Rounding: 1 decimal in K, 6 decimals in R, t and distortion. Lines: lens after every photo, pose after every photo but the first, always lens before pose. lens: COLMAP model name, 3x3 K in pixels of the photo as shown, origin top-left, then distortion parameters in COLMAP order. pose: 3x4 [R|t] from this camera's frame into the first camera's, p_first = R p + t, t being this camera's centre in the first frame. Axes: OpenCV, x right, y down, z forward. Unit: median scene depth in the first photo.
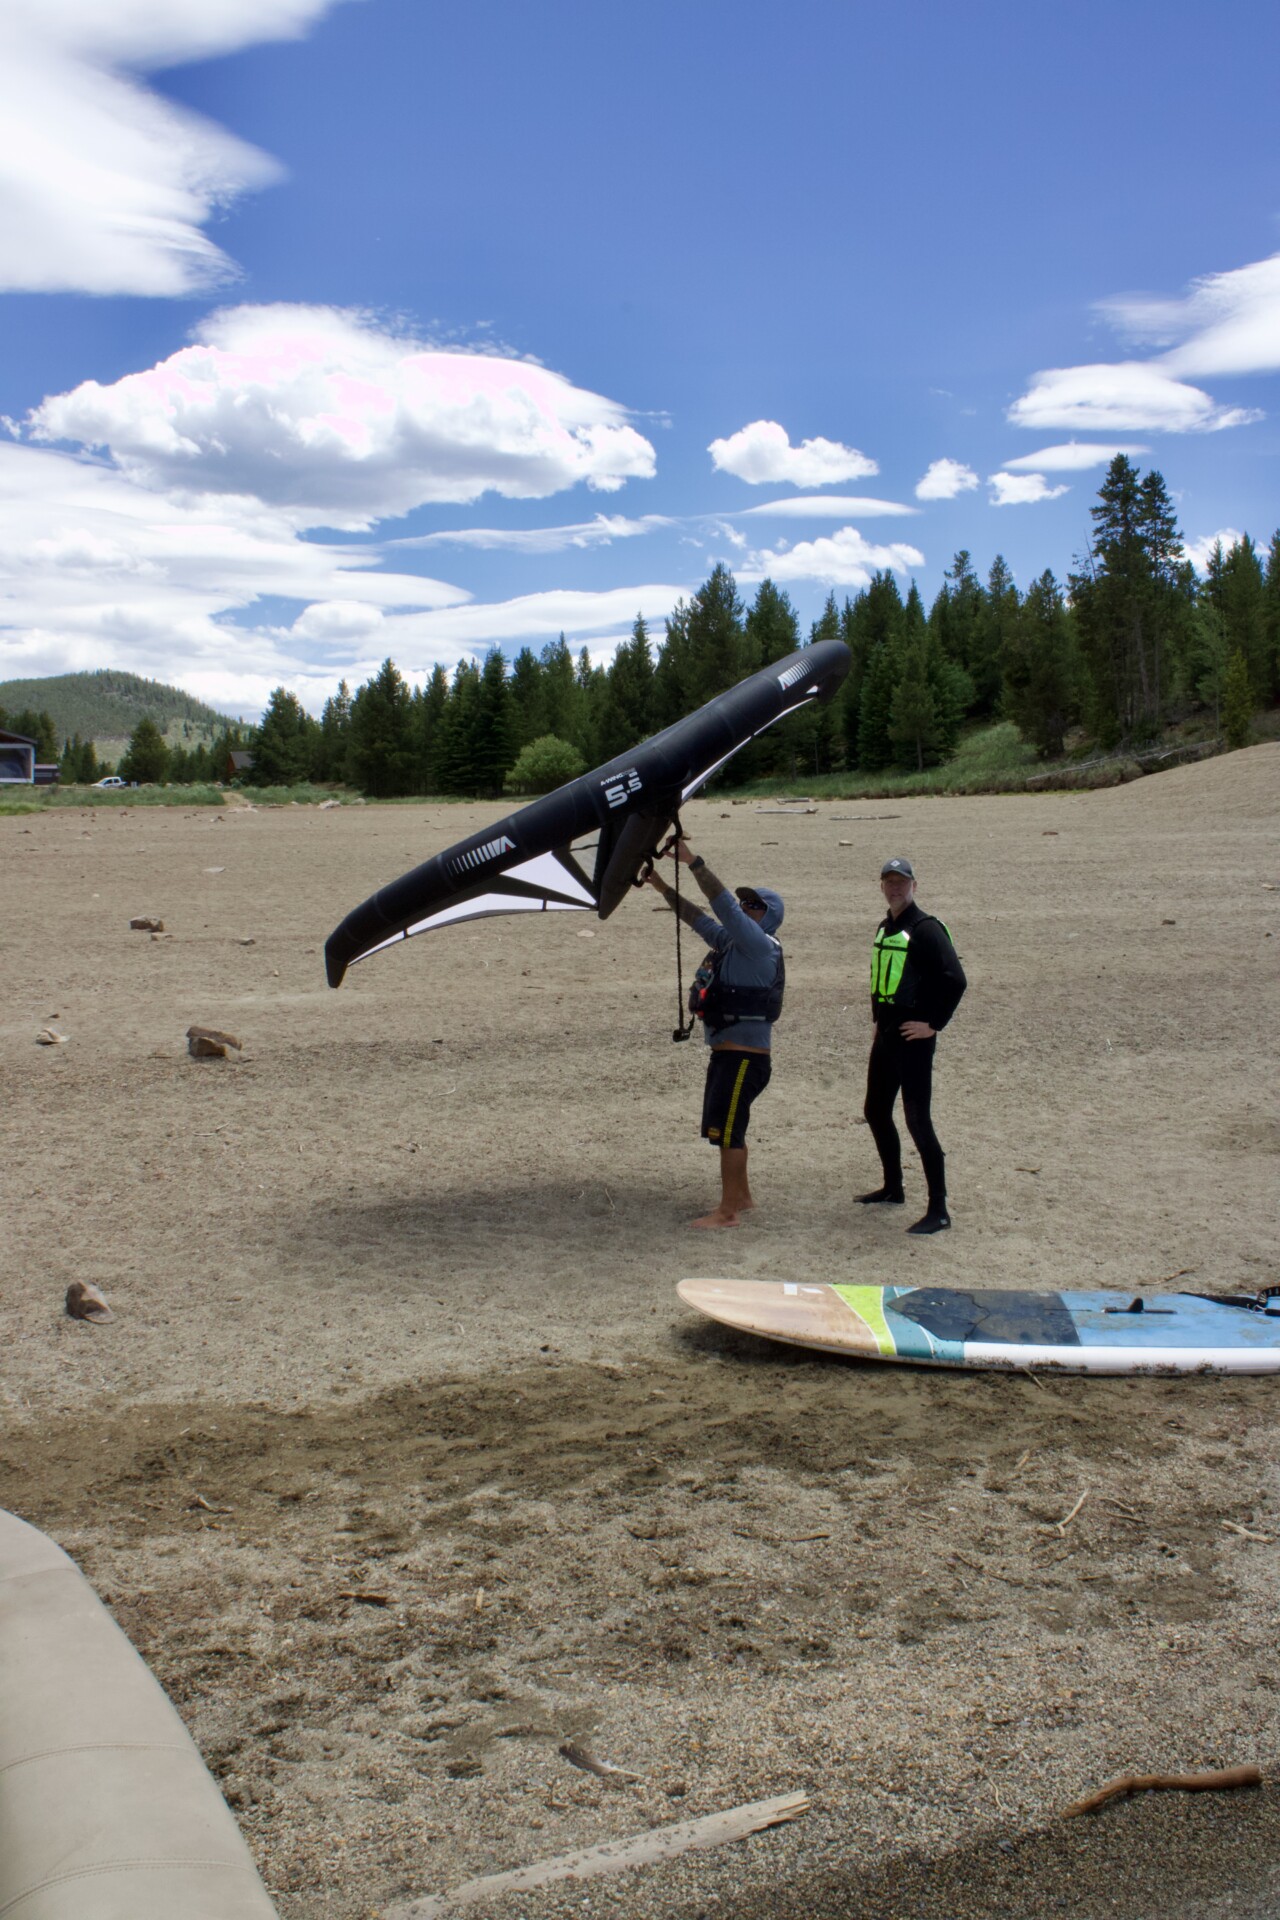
lens RADIAL K [[2033.0, 0, 640.0], [0, 2033.0, 960.0], [0, 0, 1]] dist [-0.163030, 0.192501]
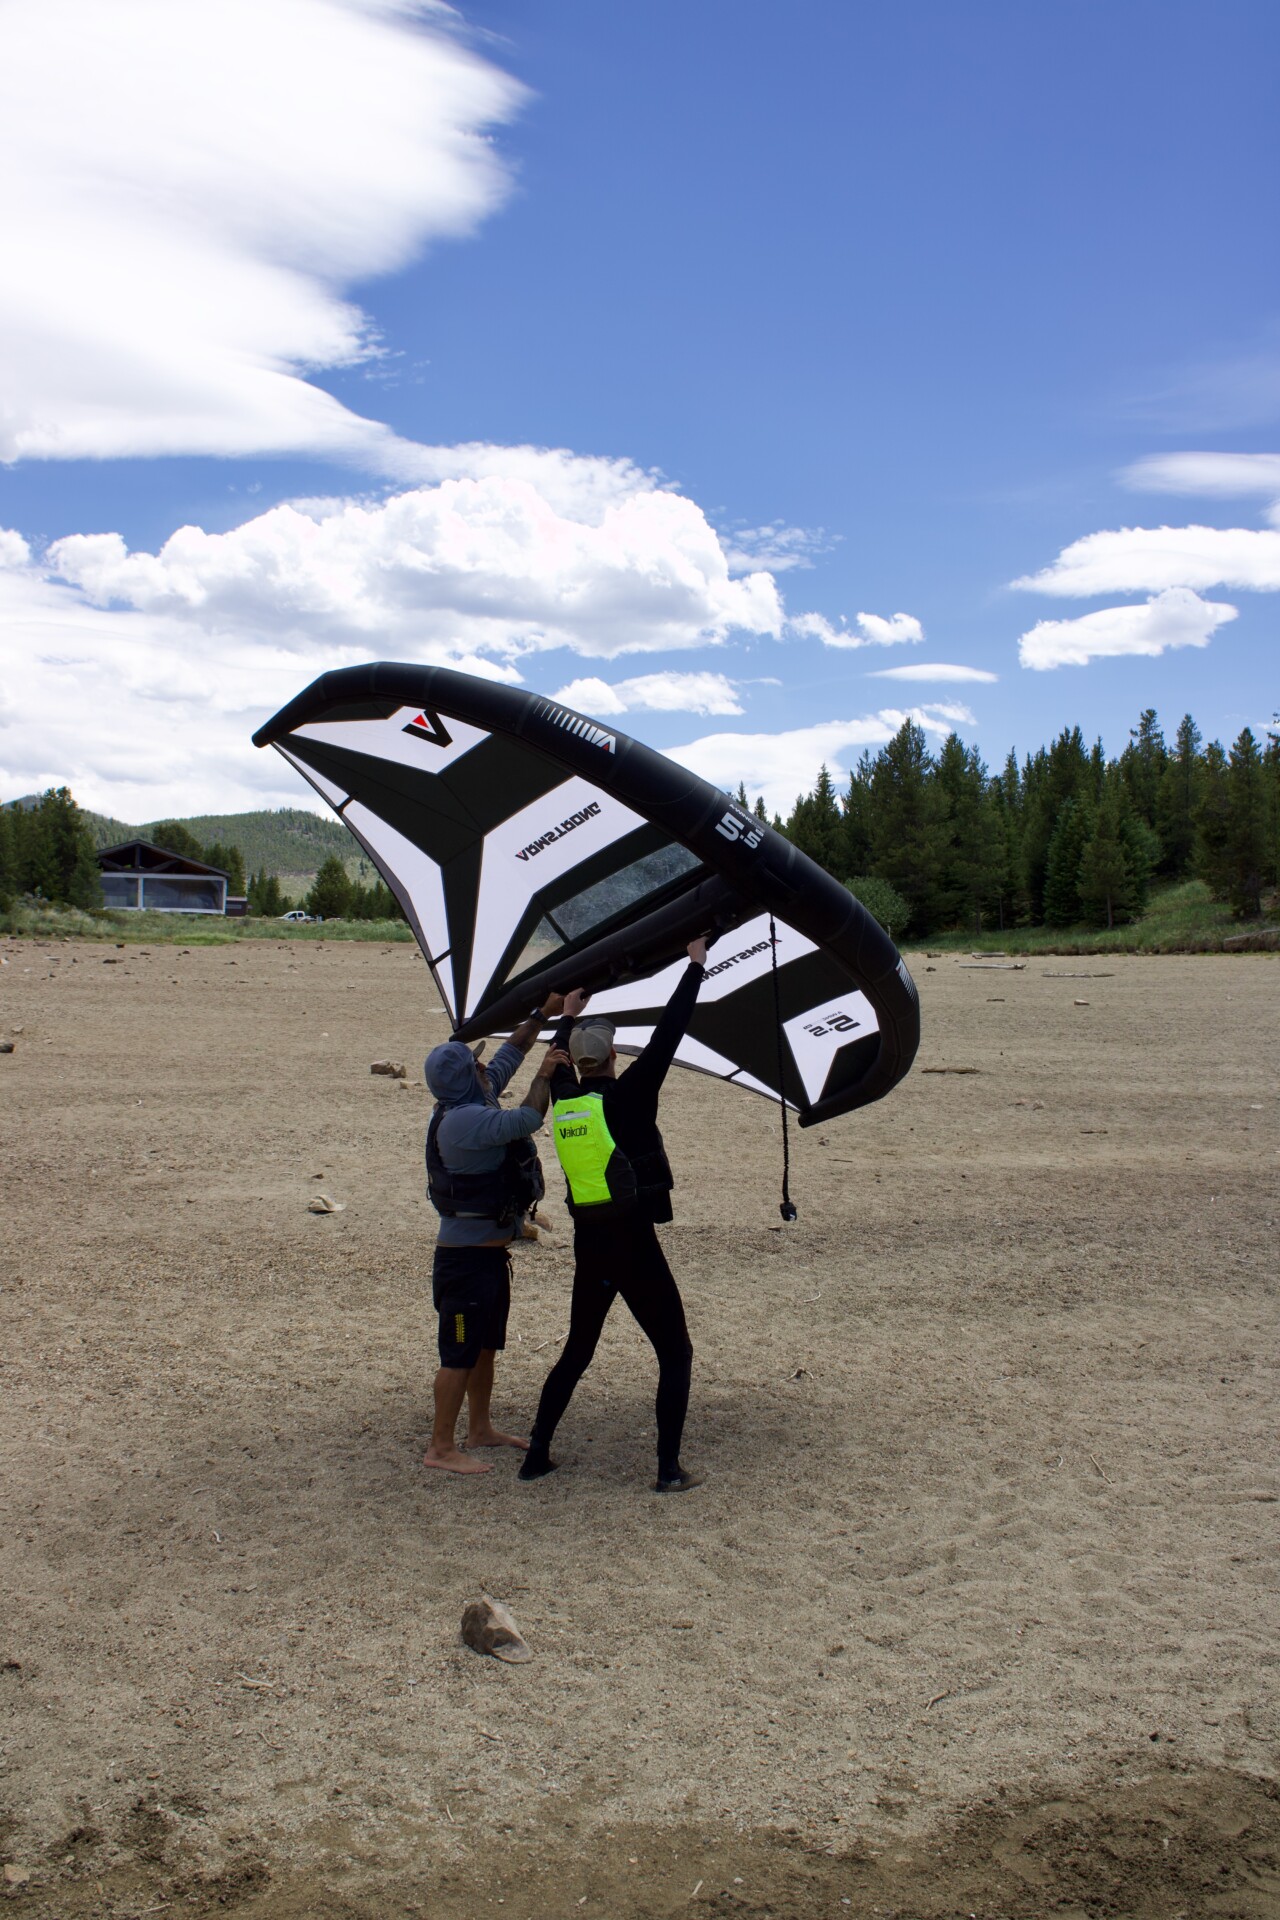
lens RADIAL K [[2033.0, 0, 640.0], [0, 2033.0, 960.0], [0, 0, 1]] dist [-0.163030, 0.192501]
pose [[0.995368, 0.029080, -0.091640, -0.103883], [-0.035637, 0.996858, -0.070739, -0.014049], [0.089295, 0.073677, 0.993276, 0.168541]]
